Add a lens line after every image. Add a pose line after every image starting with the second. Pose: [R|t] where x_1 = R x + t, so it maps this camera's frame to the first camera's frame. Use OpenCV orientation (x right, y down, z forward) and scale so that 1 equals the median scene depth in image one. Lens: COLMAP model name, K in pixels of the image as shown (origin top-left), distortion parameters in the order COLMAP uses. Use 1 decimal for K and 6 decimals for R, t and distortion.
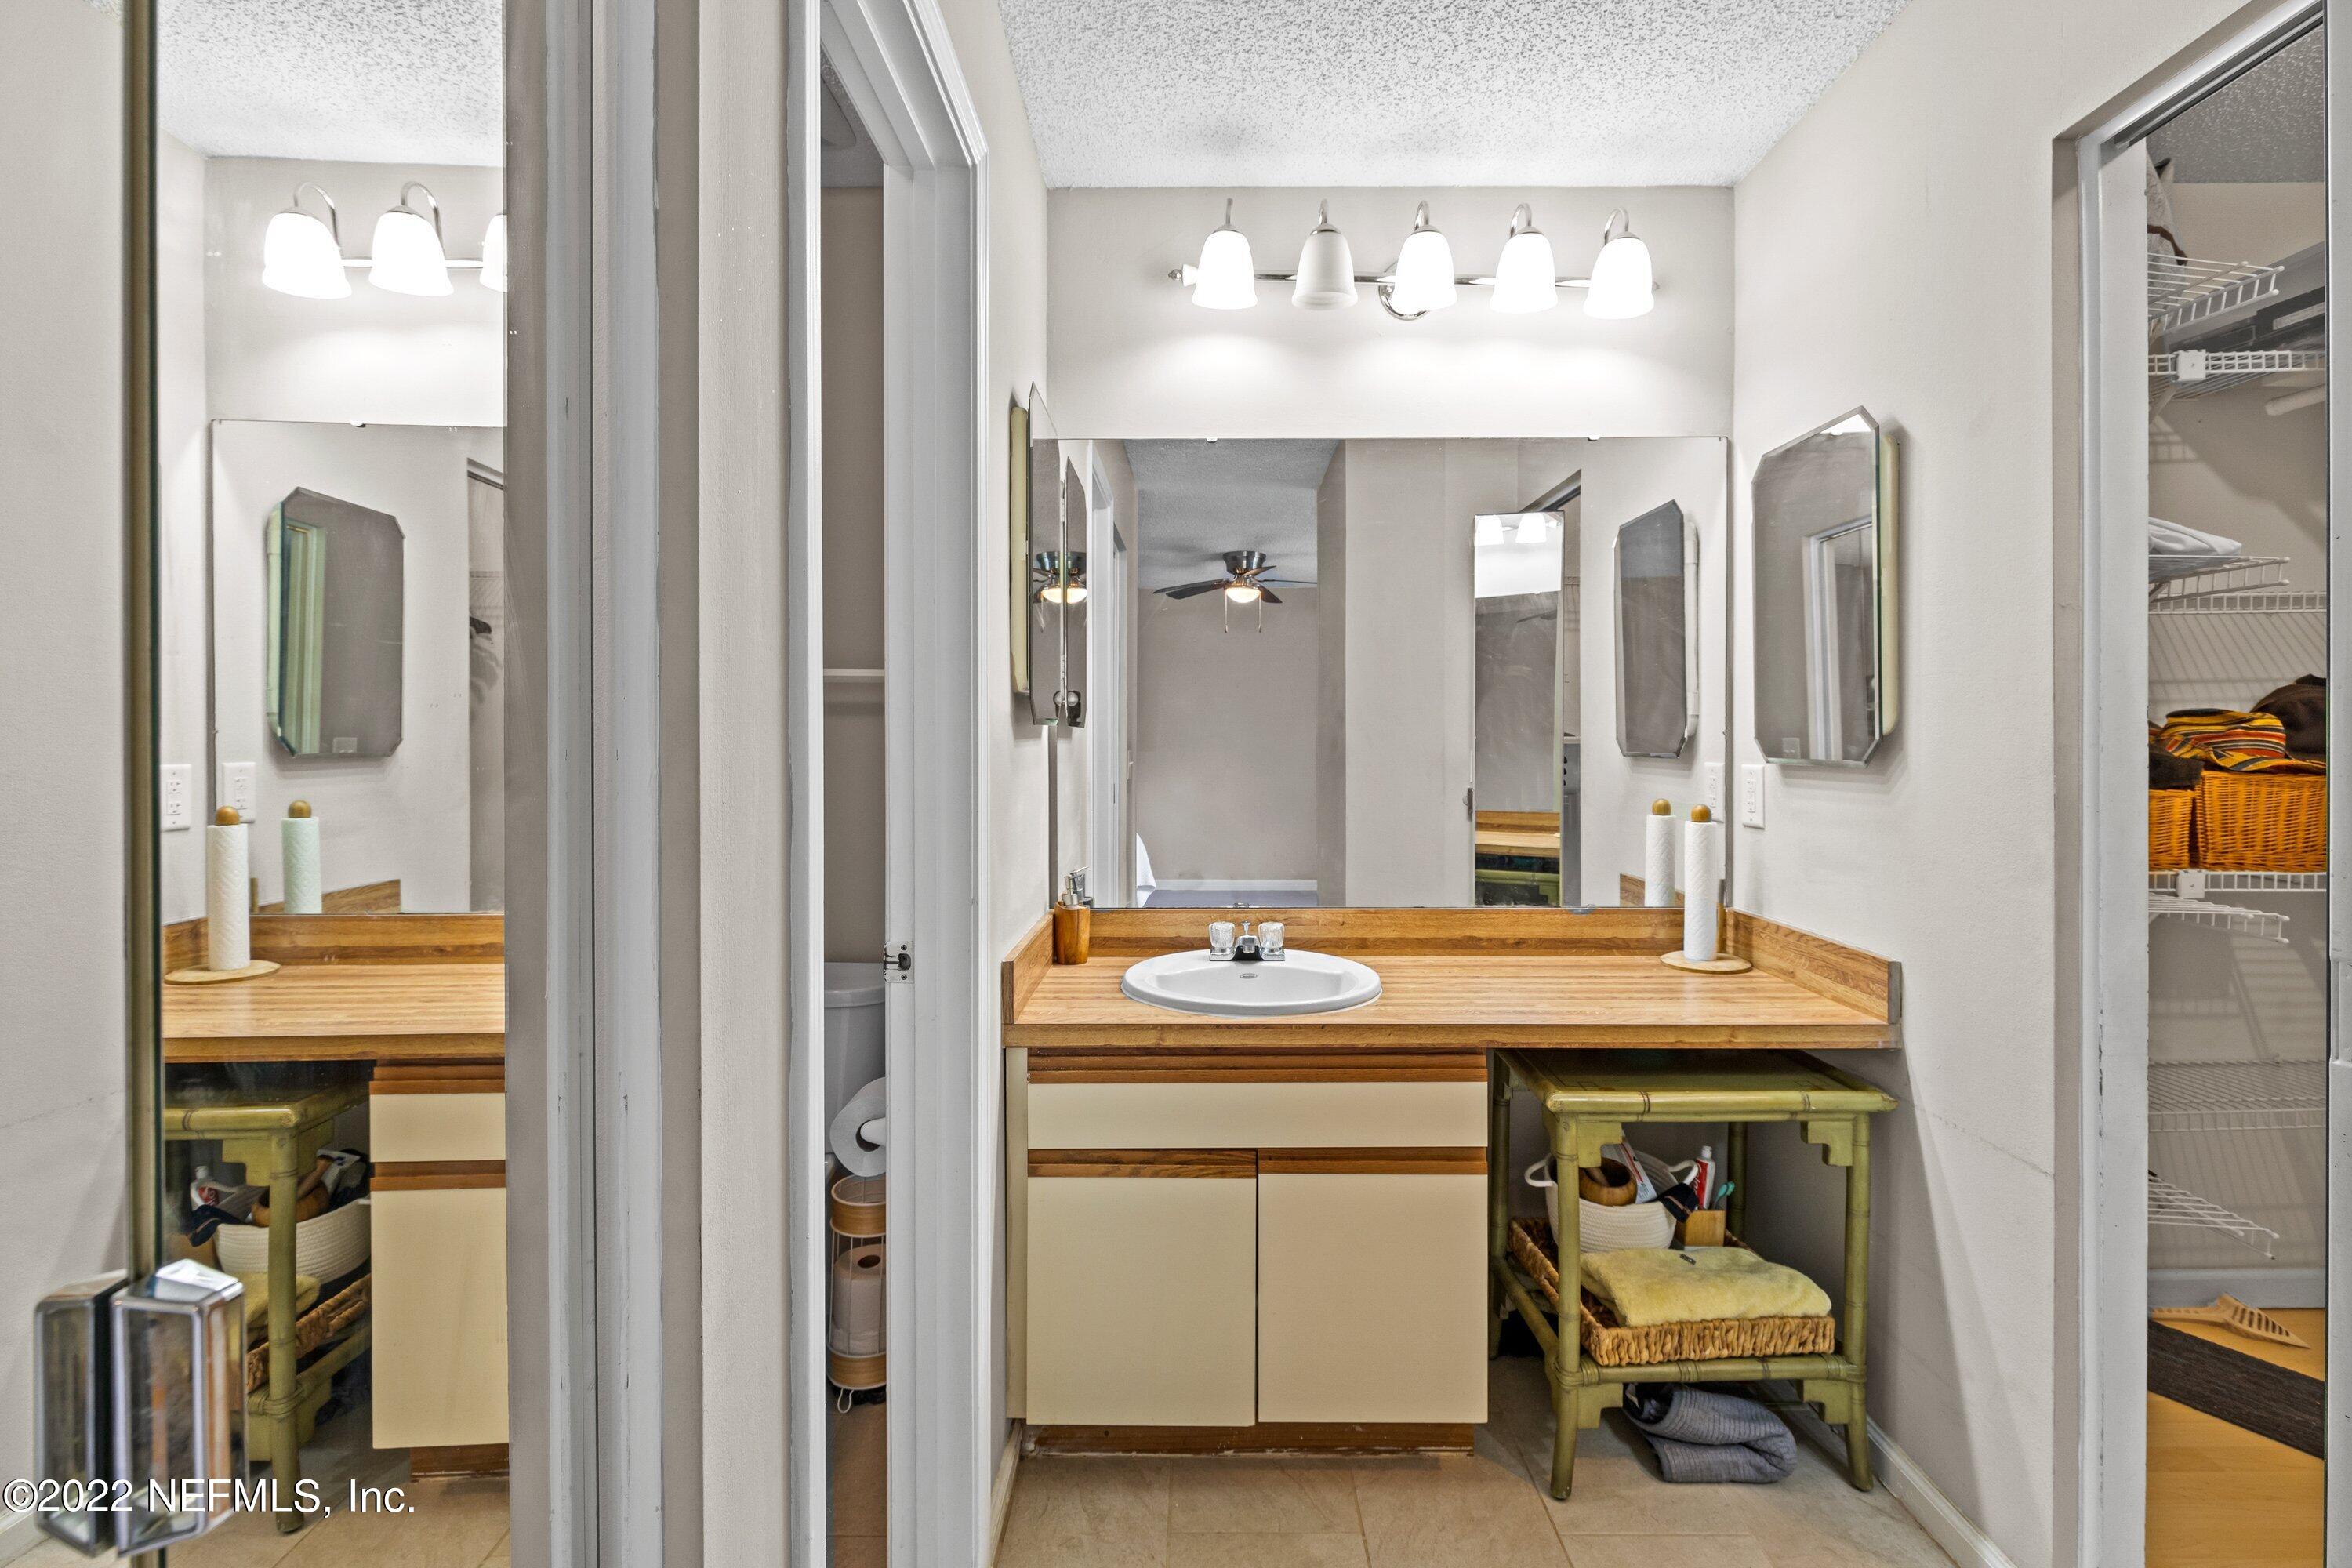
lens RADIAL K [[1075.1, 0, 1210.3], [0, 1075.1, 740.0], [0, 0, 1]] dist [0.004716, -0.001284]
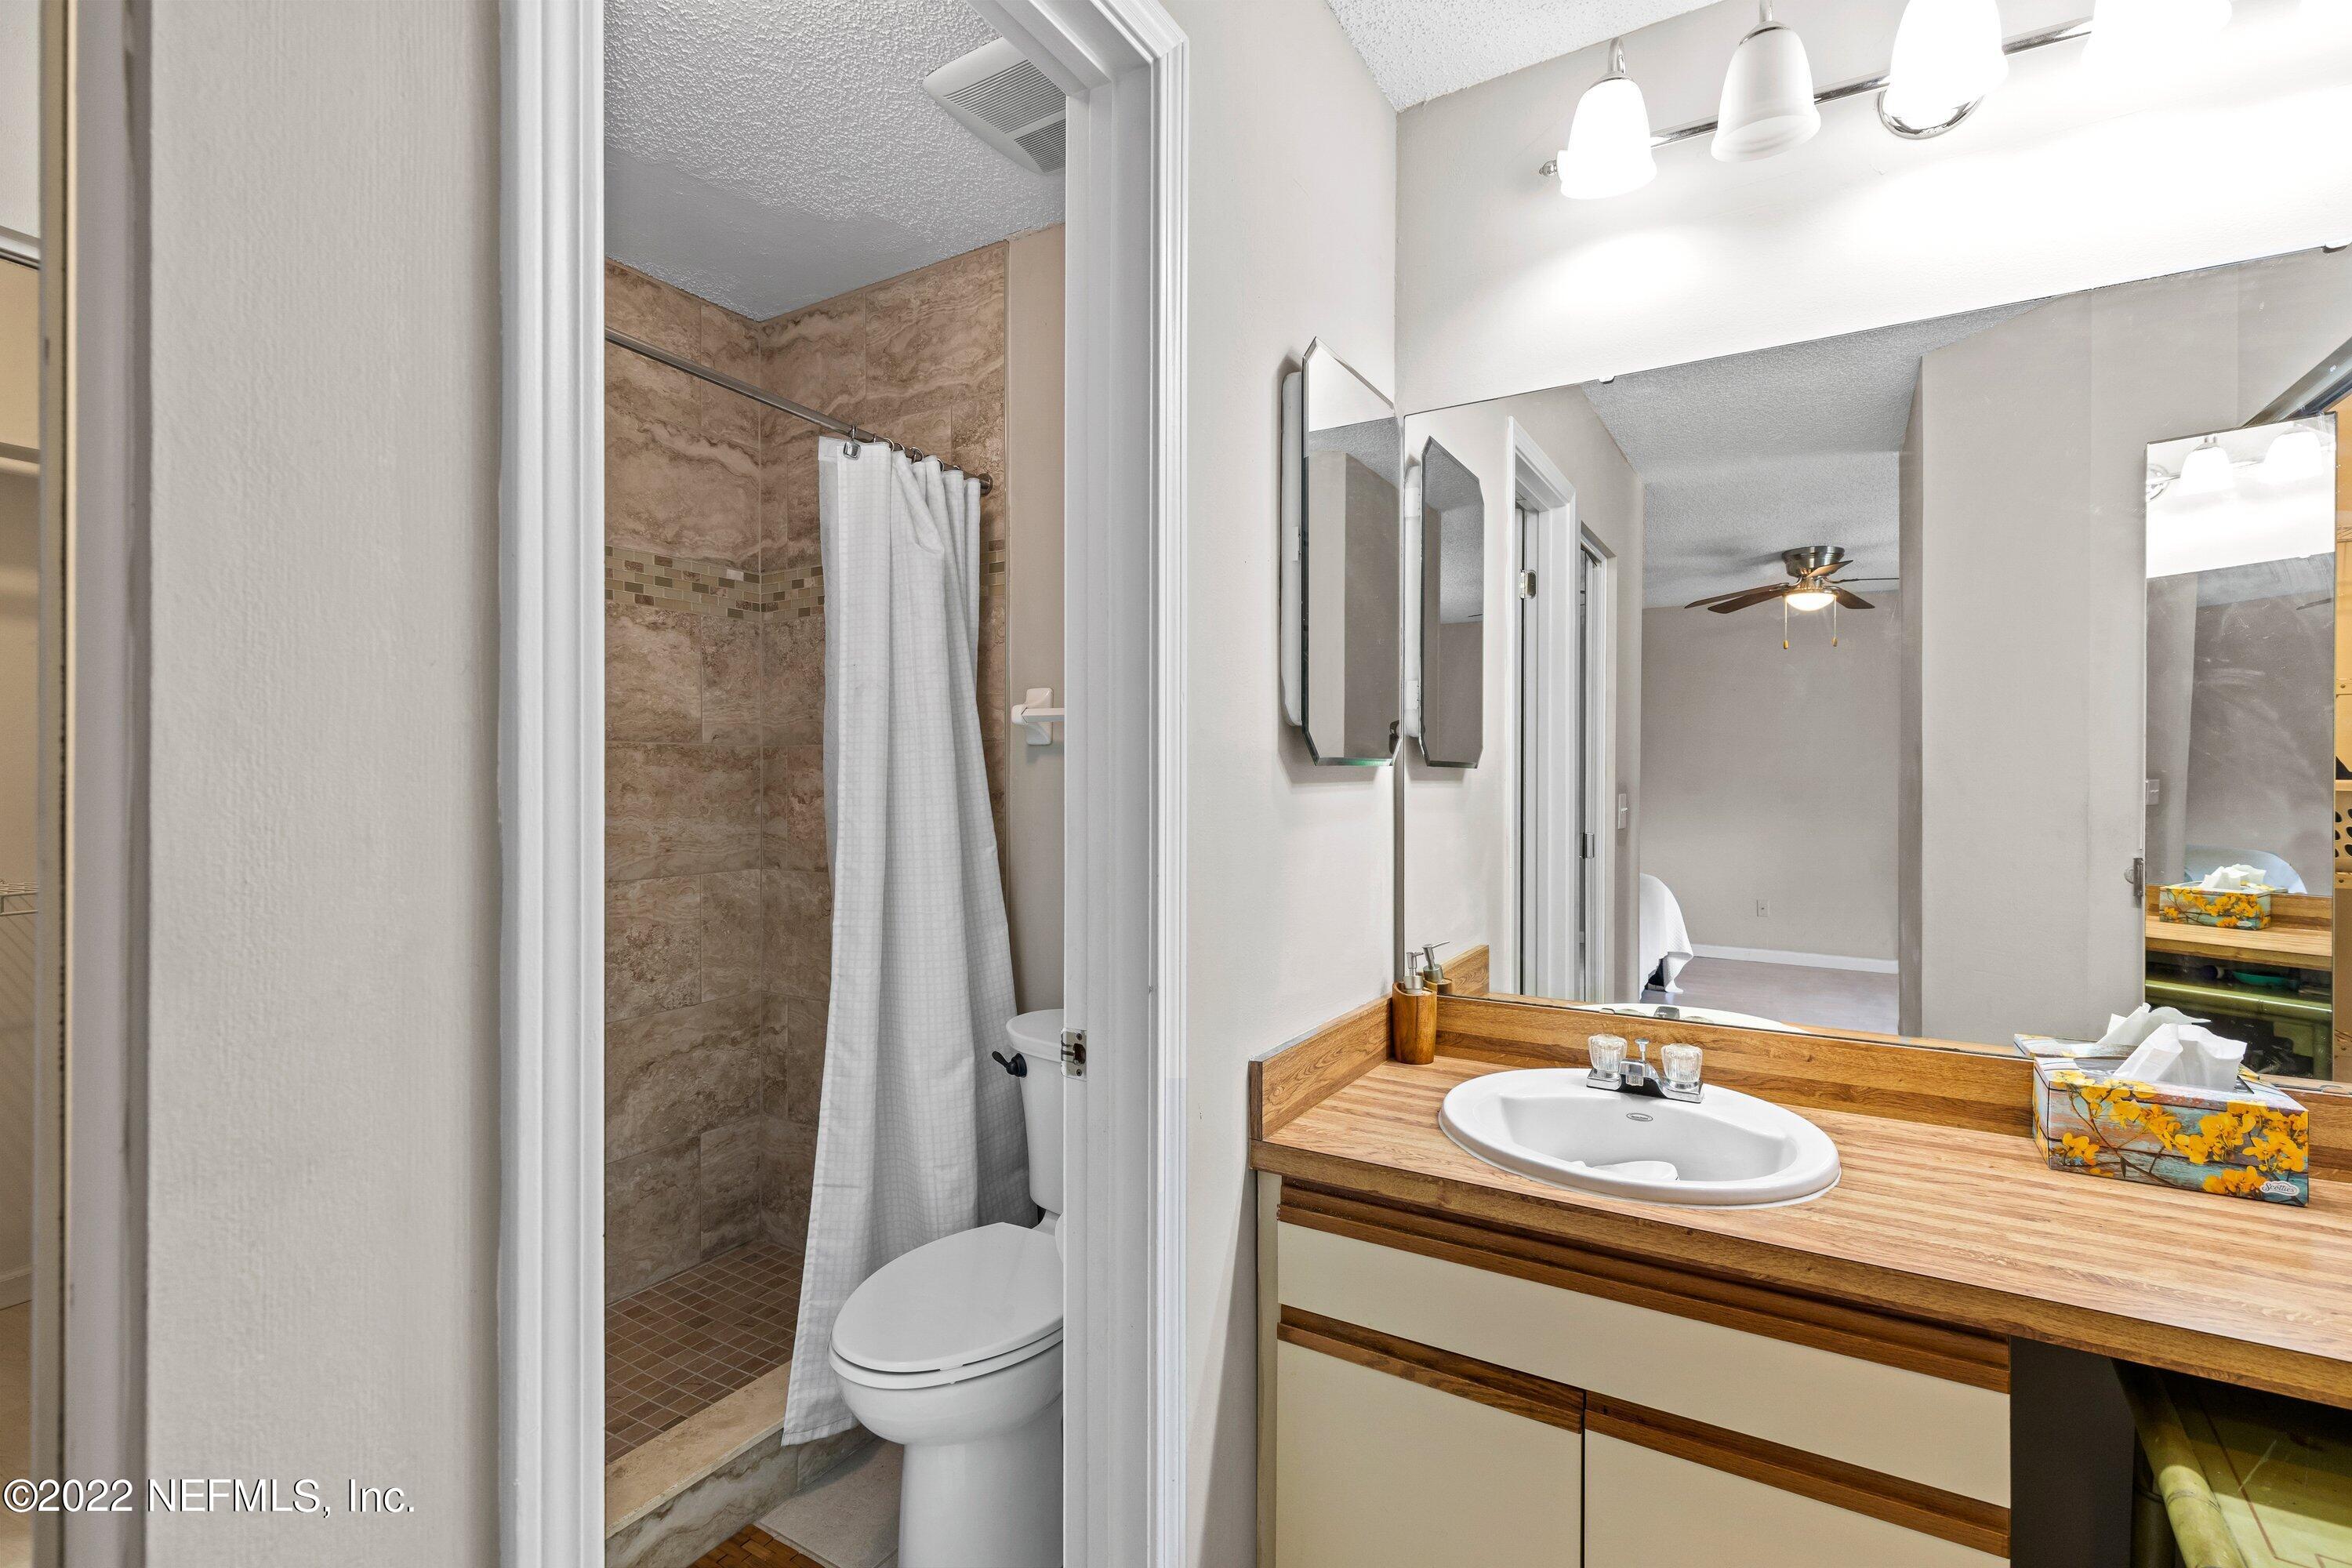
lens RADIAL K [[1075.1, 0, 1174.5], [0, 1075.1, 772.4], [0, 0, 1]] dist [0.004716, -0.001284]
pose [[0.856011, 0.000121, -0.516957, 0.137663], [-0.003385, 0.999980, -0.005370, -0.003479], [0.516946, 0.006347, 0.855994, 0.225904]]
